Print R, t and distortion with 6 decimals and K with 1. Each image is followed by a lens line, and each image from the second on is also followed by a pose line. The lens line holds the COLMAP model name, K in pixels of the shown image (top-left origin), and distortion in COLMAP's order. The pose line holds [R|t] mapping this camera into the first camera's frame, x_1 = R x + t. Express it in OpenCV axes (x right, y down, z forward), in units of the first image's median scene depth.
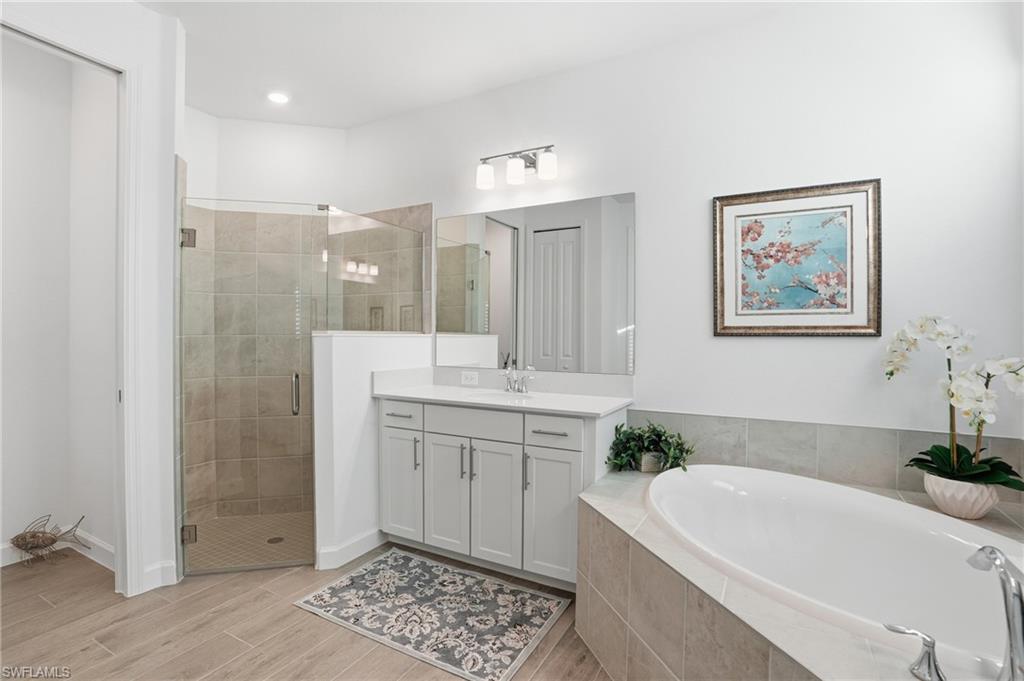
lens RADIAL K [[503.0, 0, 505.2], [0, 503.0, 335.5], [0, 0, 1]] dist [-0.001986, -0.000248]
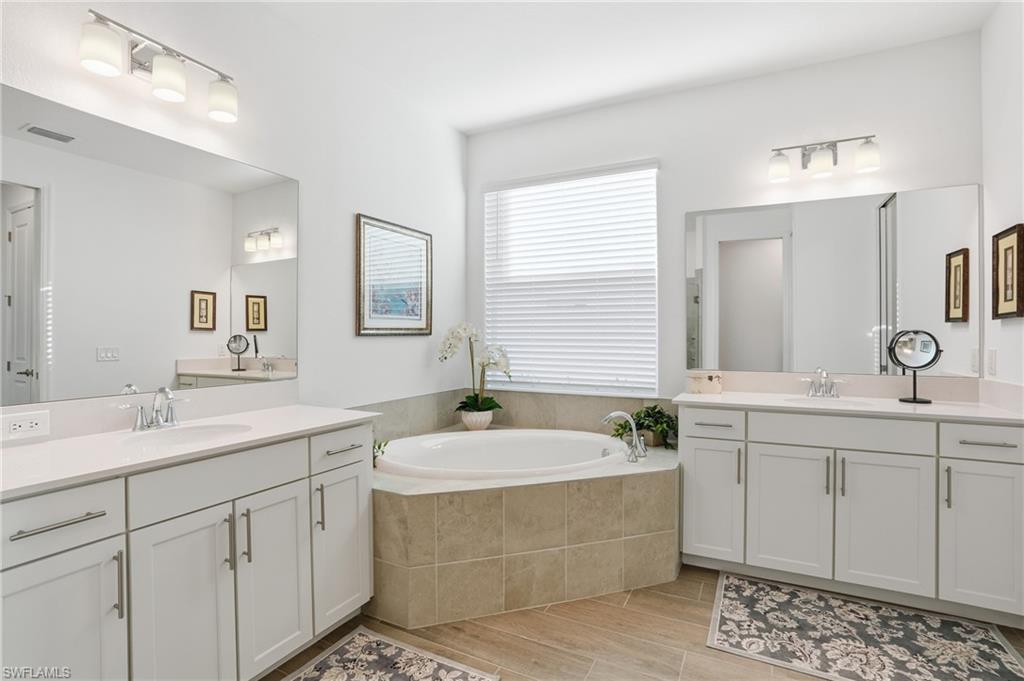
lens RADIAL K [[503.0, 0, 505.2], [0, 503.0, 335.5], [0, 0, 1]] dist [-0.001986, -0.000248]
pose [[-0.013089, -0.005559, 0.999899, -0.781342], [0.006118, 0.999965, 0.005640, -0.004459], [-0.999896, 0.006191, -0.013054, 0.745512]]
